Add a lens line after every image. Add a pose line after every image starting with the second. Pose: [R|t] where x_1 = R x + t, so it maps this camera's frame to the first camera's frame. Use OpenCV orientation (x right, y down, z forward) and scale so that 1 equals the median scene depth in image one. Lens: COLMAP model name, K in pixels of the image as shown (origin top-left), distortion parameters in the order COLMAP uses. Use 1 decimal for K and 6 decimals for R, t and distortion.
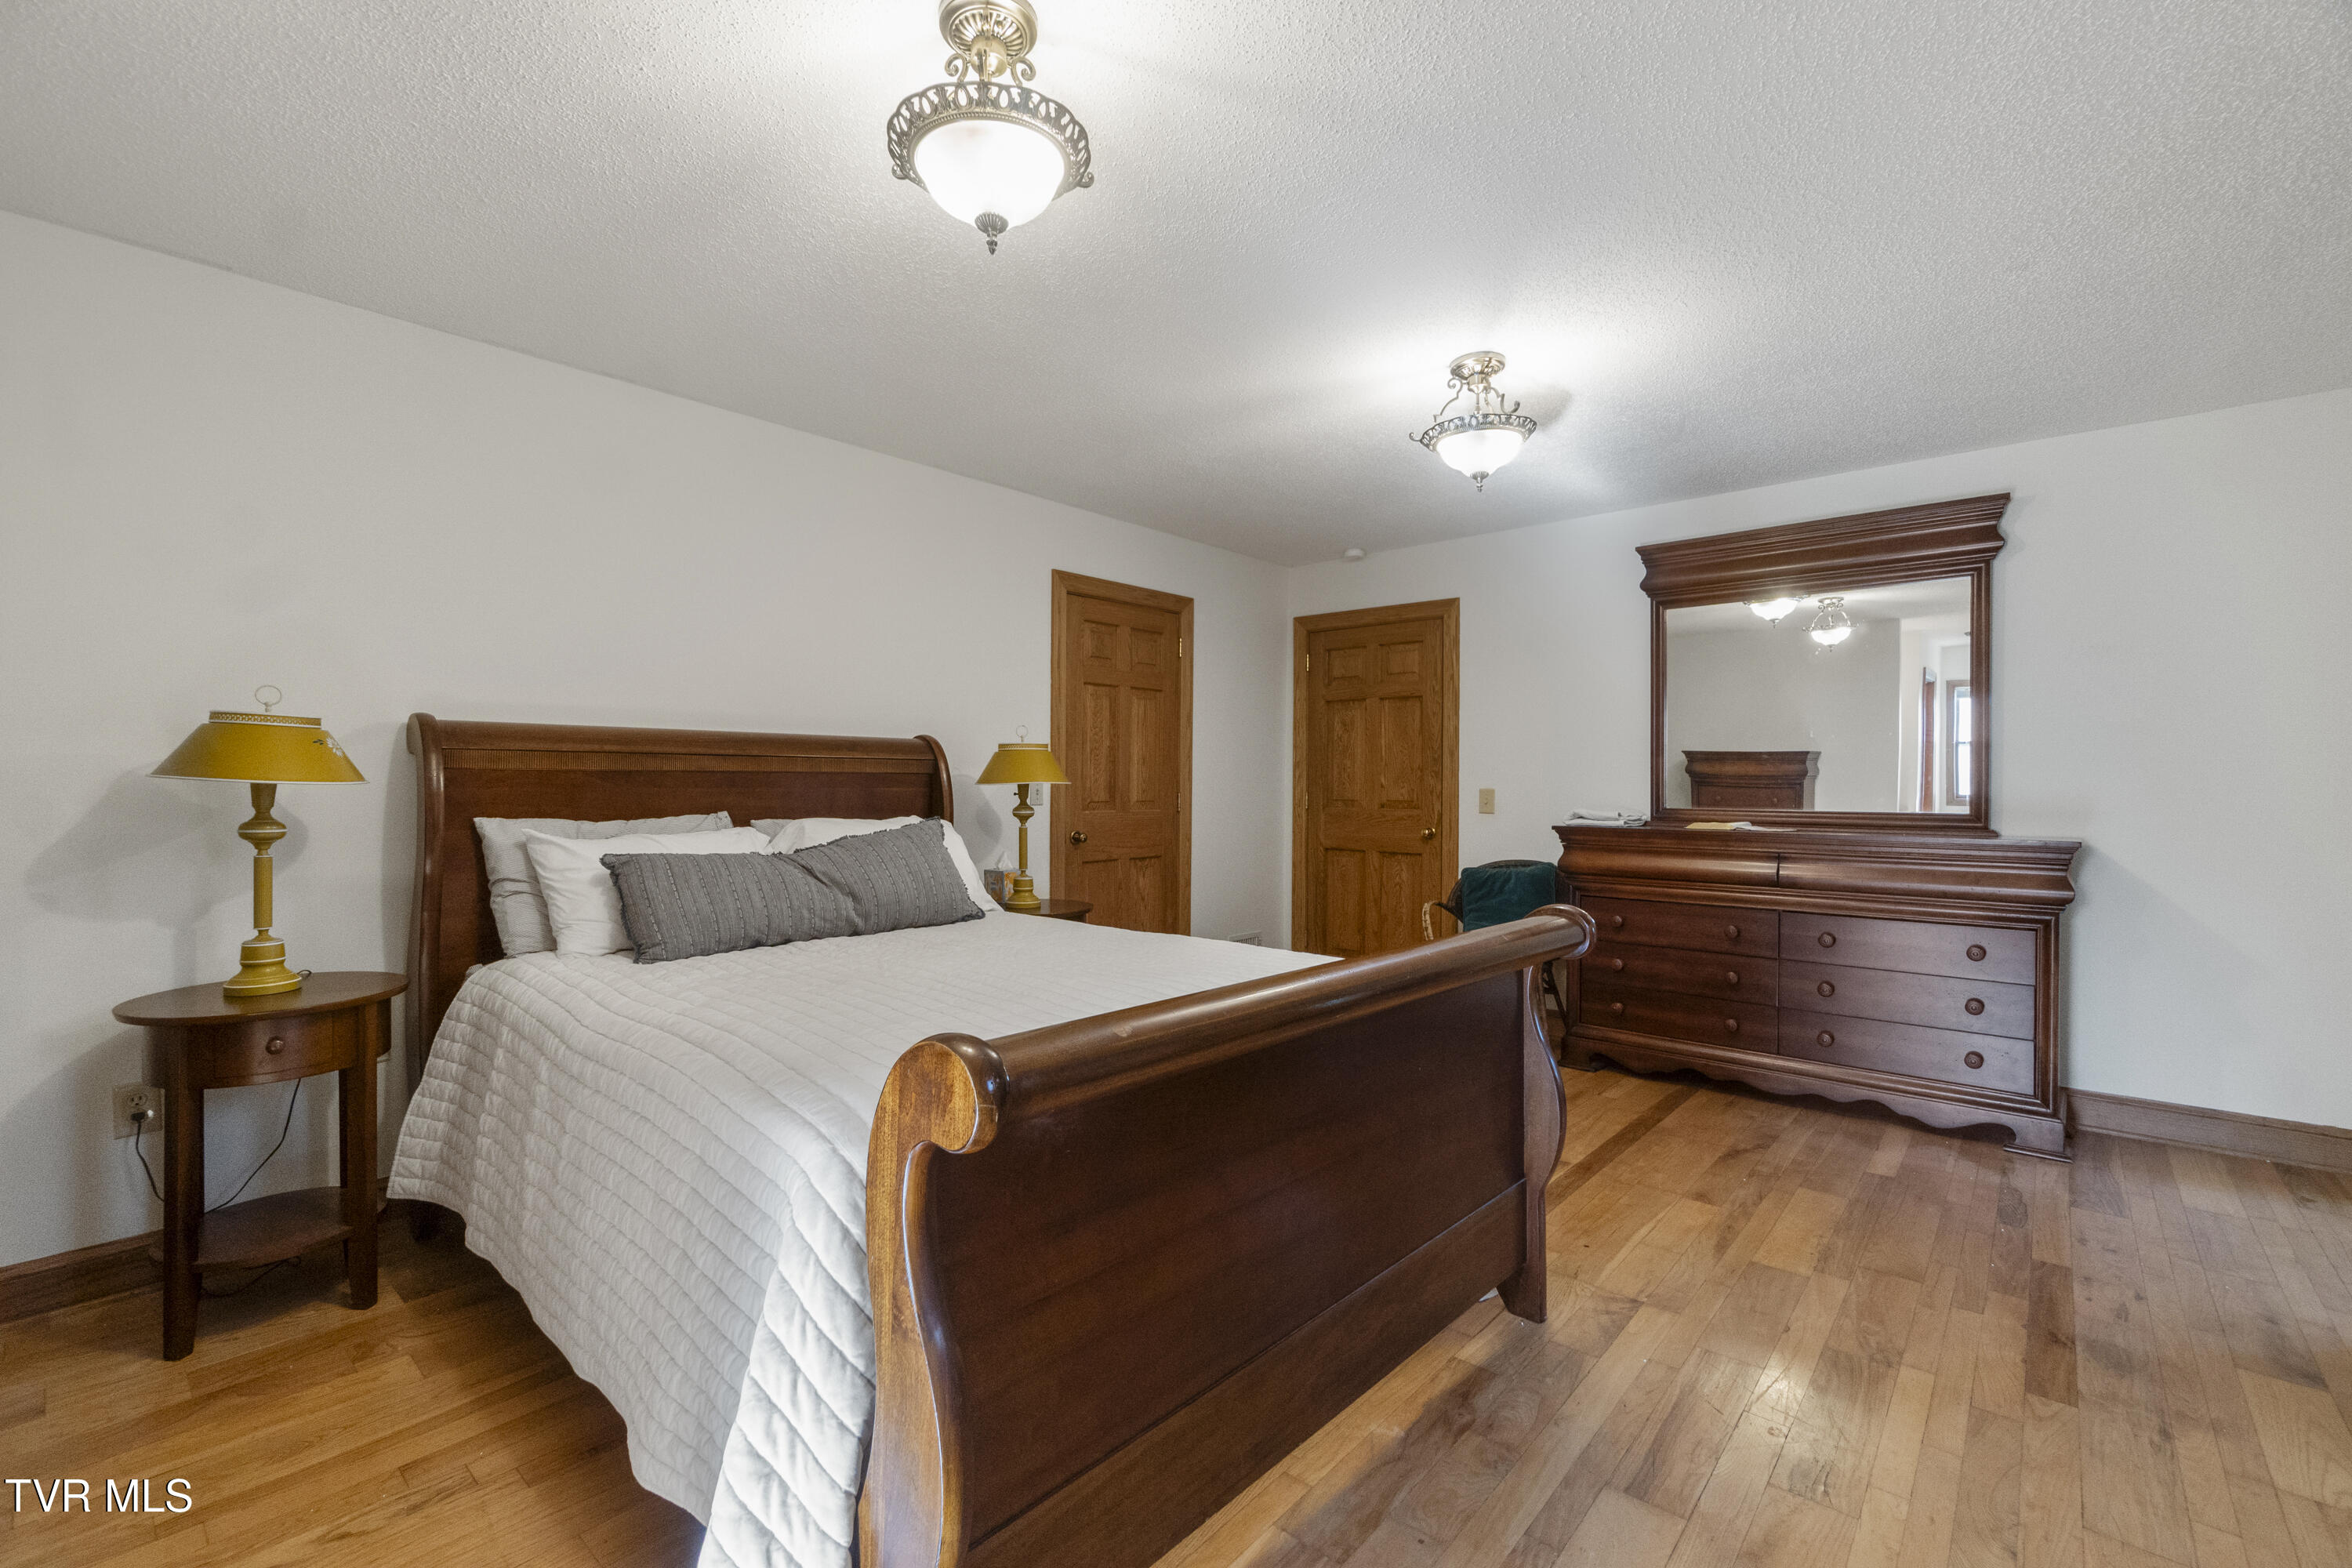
lens RADIAL K [[1028.8, 0, 1164.4], [0, 1028.8, 778.0], [0, 0, 1]] dist [-0.006014, 0.001653]
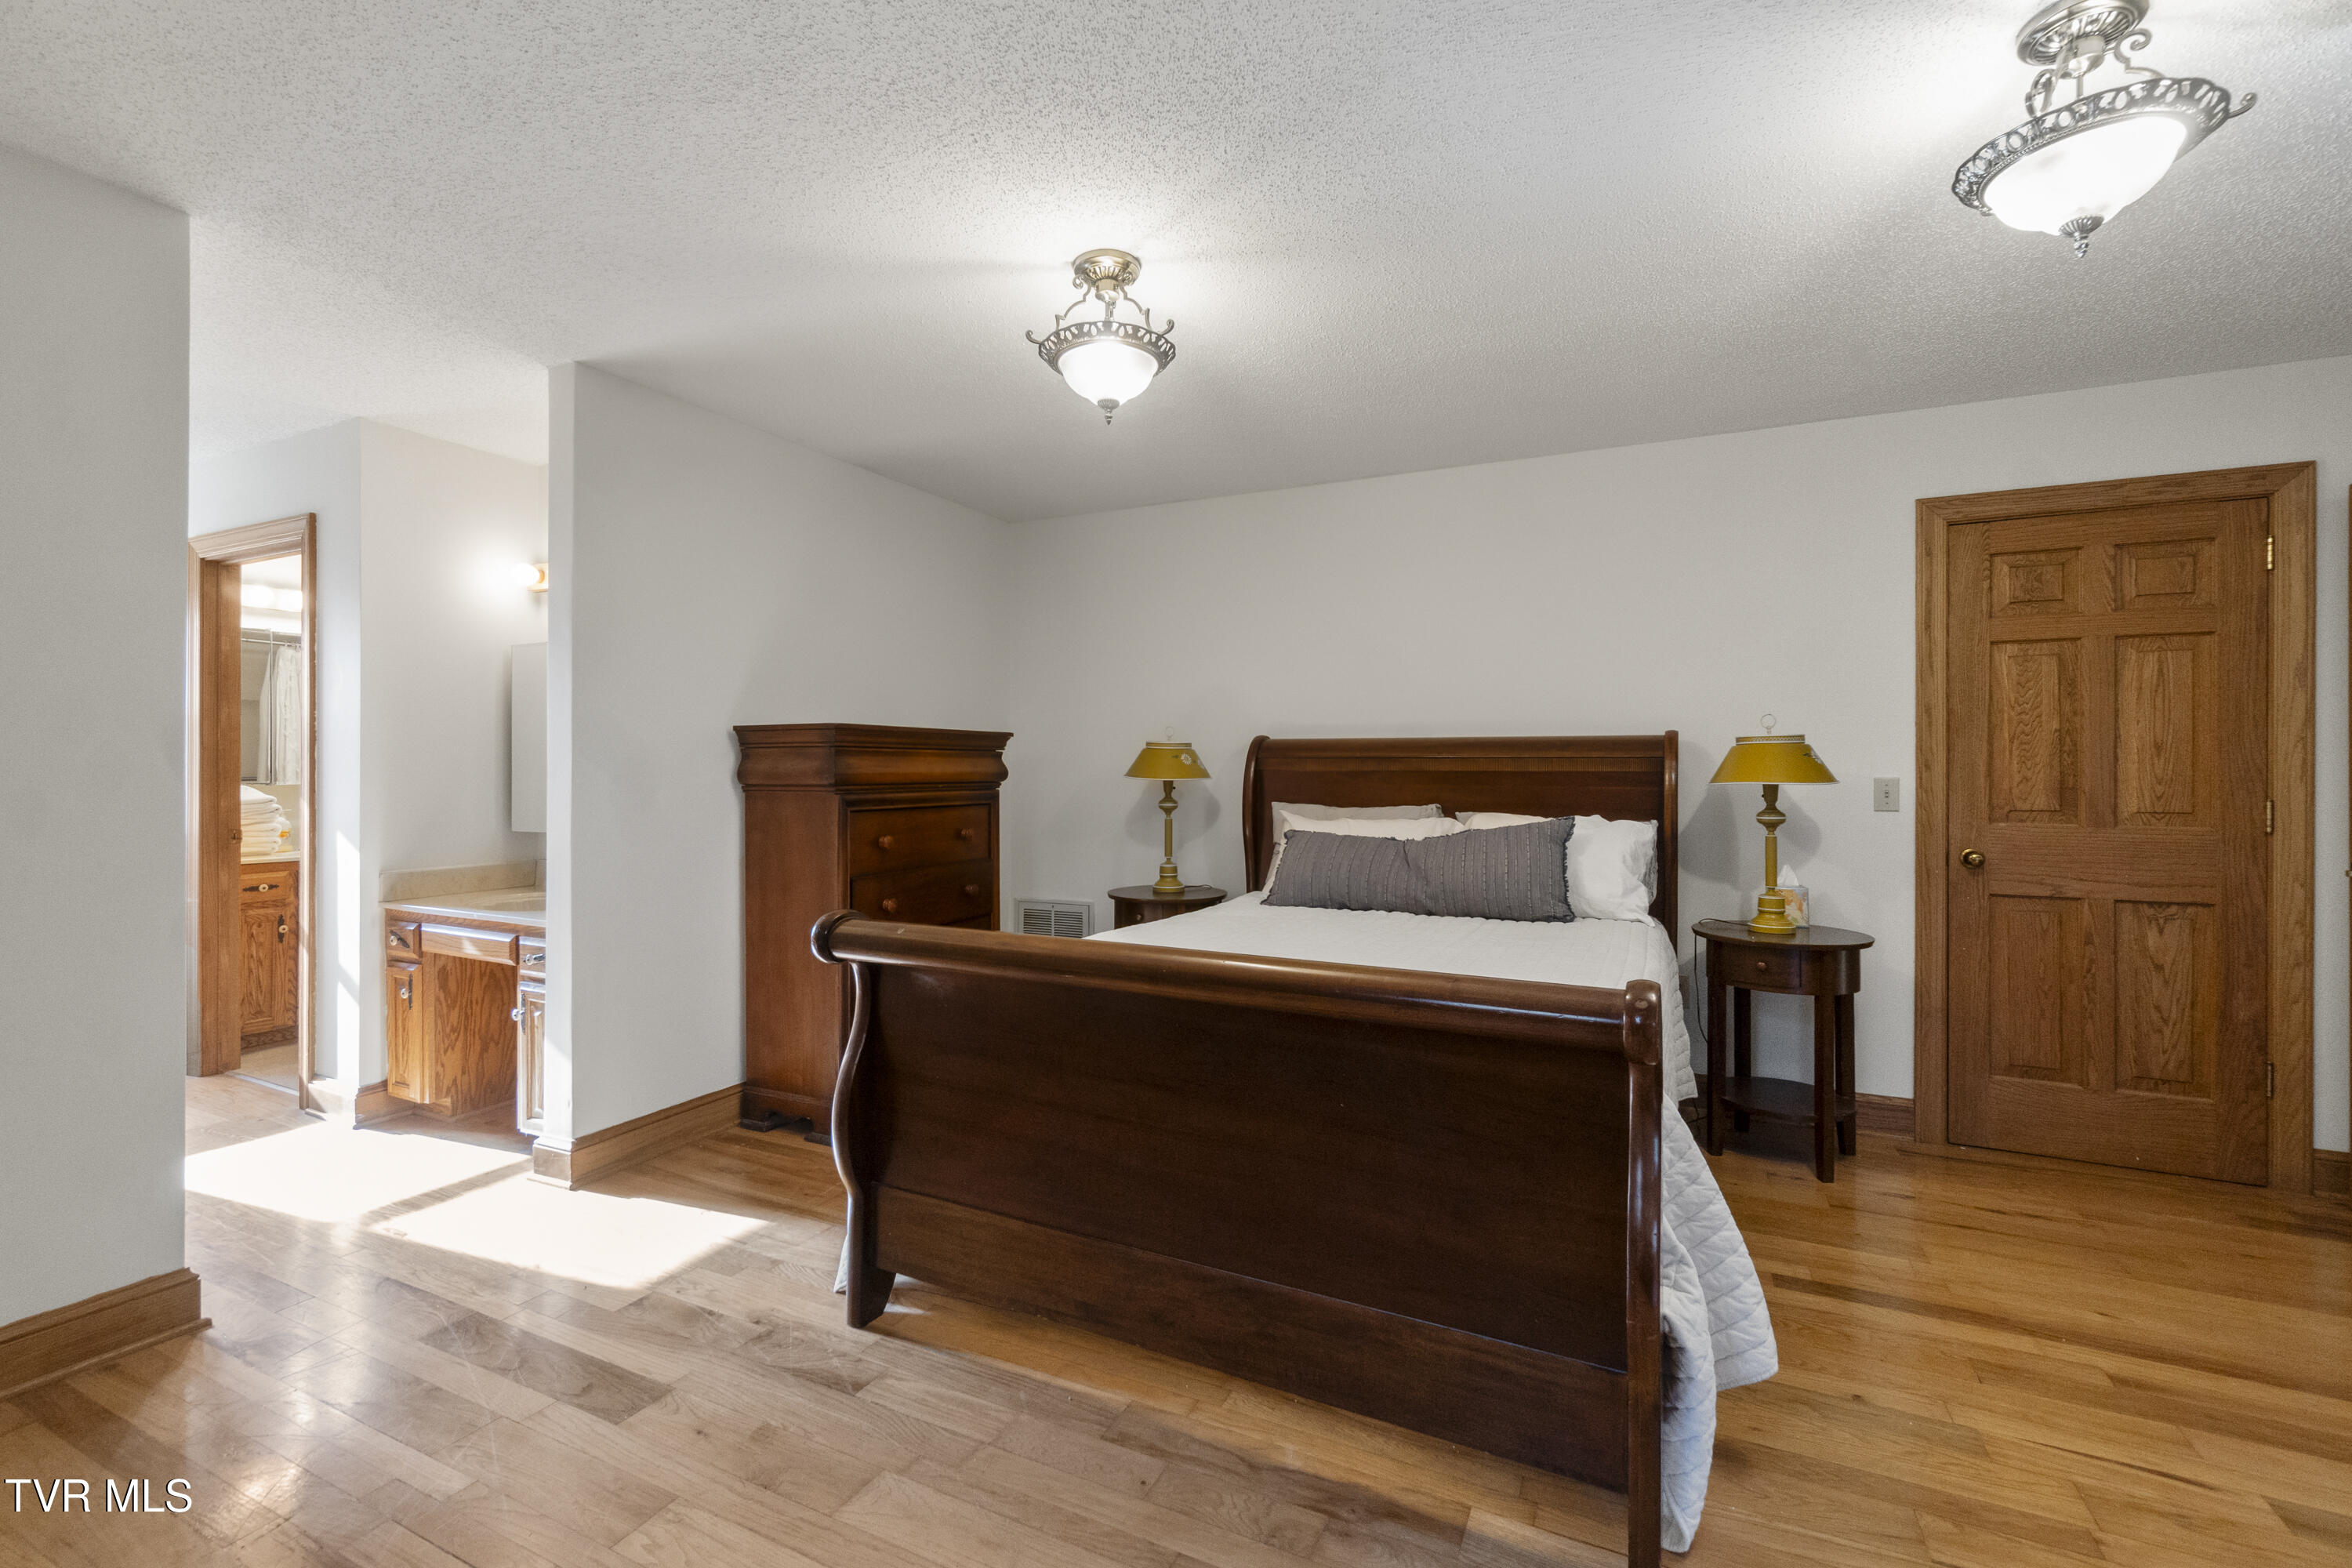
lens RADIAL K [[1028.8, 0, 1165.0], [0, 1028.8, 778.1], [0, 0, 1]] dist [-0.006014, 0.001653]
pose [[0.247690, 0.002968, -0.968835, 0.660250], [0.001053, 0.999994, 0.003332, -0.002531], [0.968839, -0.001845, 0.247685, 0.382114]]
